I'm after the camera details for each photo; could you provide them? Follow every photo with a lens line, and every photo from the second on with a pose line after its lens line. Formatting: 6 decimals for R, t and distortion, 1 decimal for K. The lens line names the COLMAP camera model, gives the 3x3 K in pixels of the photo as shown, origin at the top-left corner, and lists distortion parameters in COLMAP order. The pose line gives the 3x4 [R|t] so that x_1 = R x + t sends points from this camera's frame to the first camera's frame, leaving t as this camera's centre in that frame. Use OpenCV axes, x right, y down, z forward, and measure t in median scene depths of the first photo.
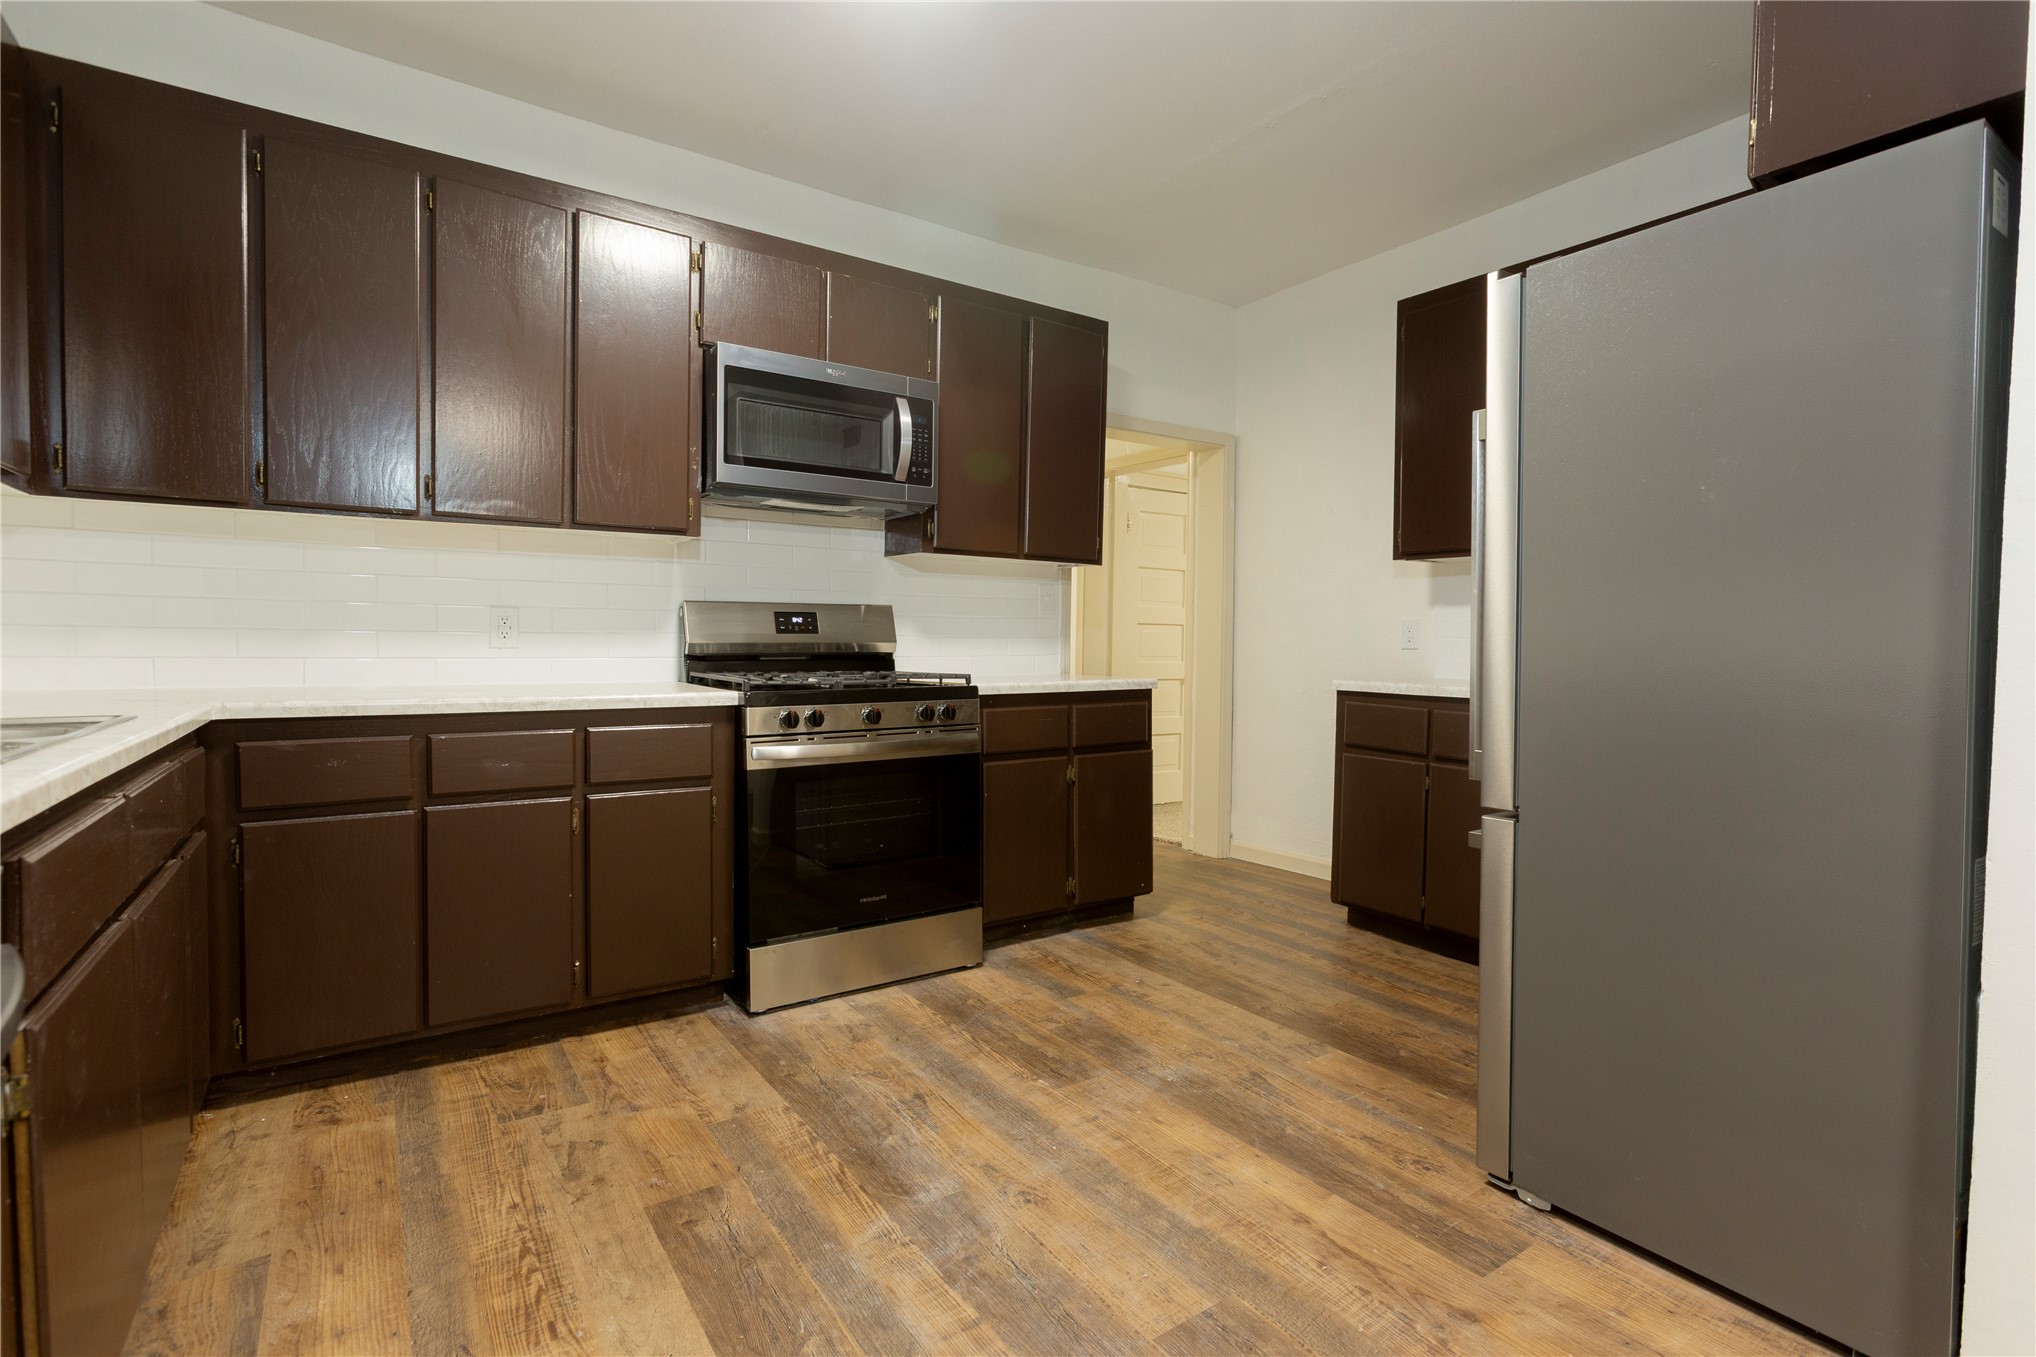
lens RADIAL K [[957.9, 0, 1012.8], [0, 957.9, 677.1], [0, 0, 1]] dist [-0.019154, 0.018101]
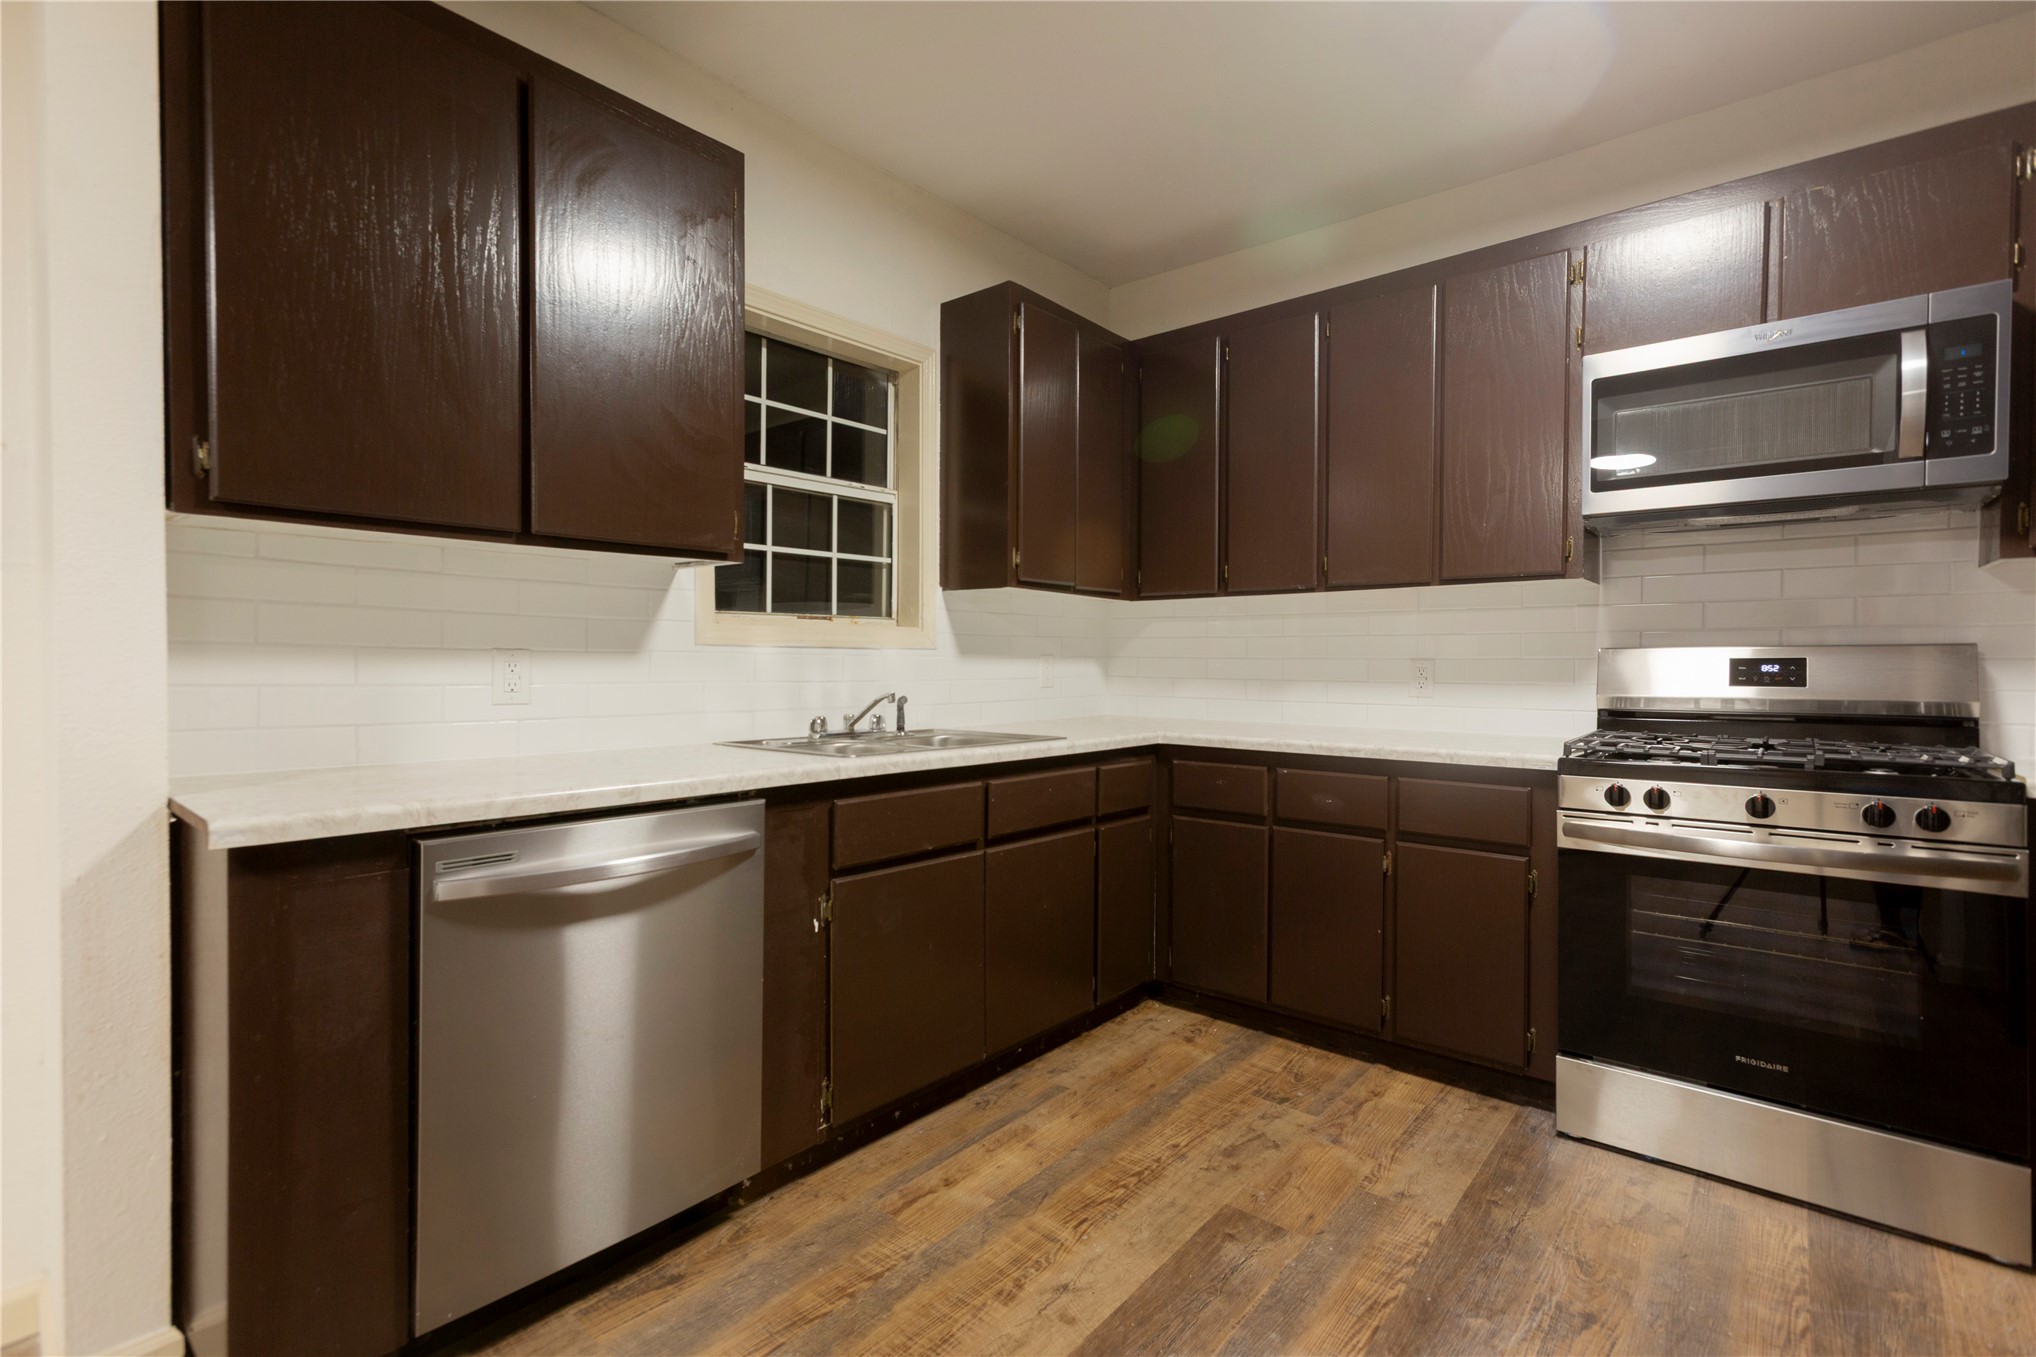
lens RADIAL K [[921.7, 0, 1016.2], [0, 921.7, 673.9], [0, 0, 1]] dist [-0.019528, 0.015296]
pose [[0.267200, 0.001444, -0.963640, 0.439479], [-0.036879, 0.999282, -0.008728, -0.038199], [0.962935, 0.037870, 0.267061, 0.333601]]
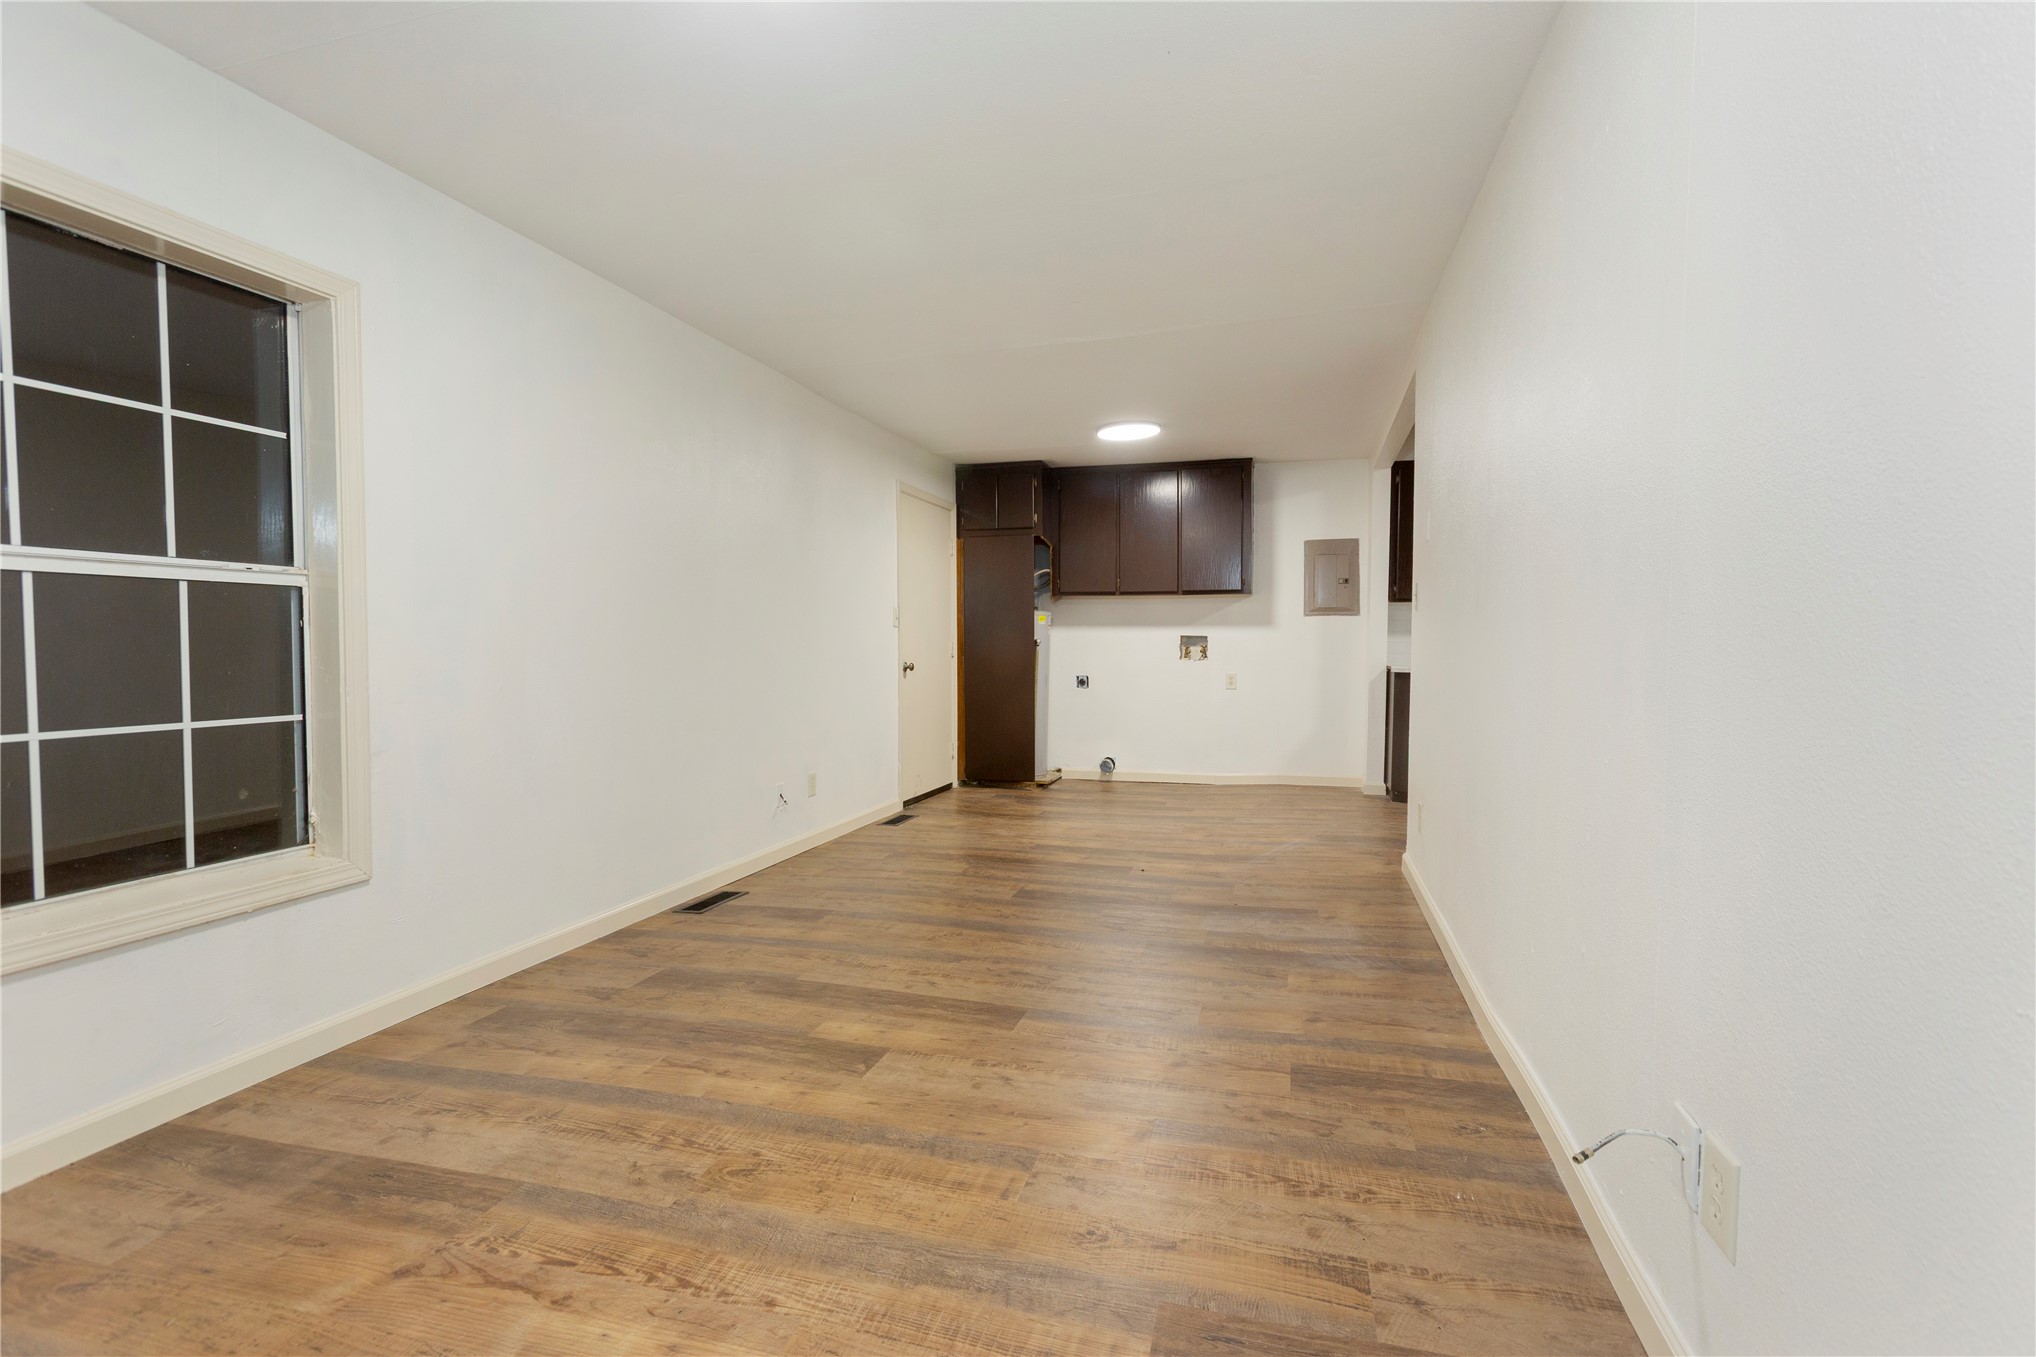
lens RADIAL K [[921.7, 0, 1016.2], [0, 921.7, 673.9], [0, 0, 1]] dist [-0.019528, 0.015296]
pose [[-0.771555, 0.006177, -0.636132, 2.271700], [-0.042711, 0.997194, 0.061486, -0.038775], [0.634727, 0.074609, -0.769126, 1.350005]]
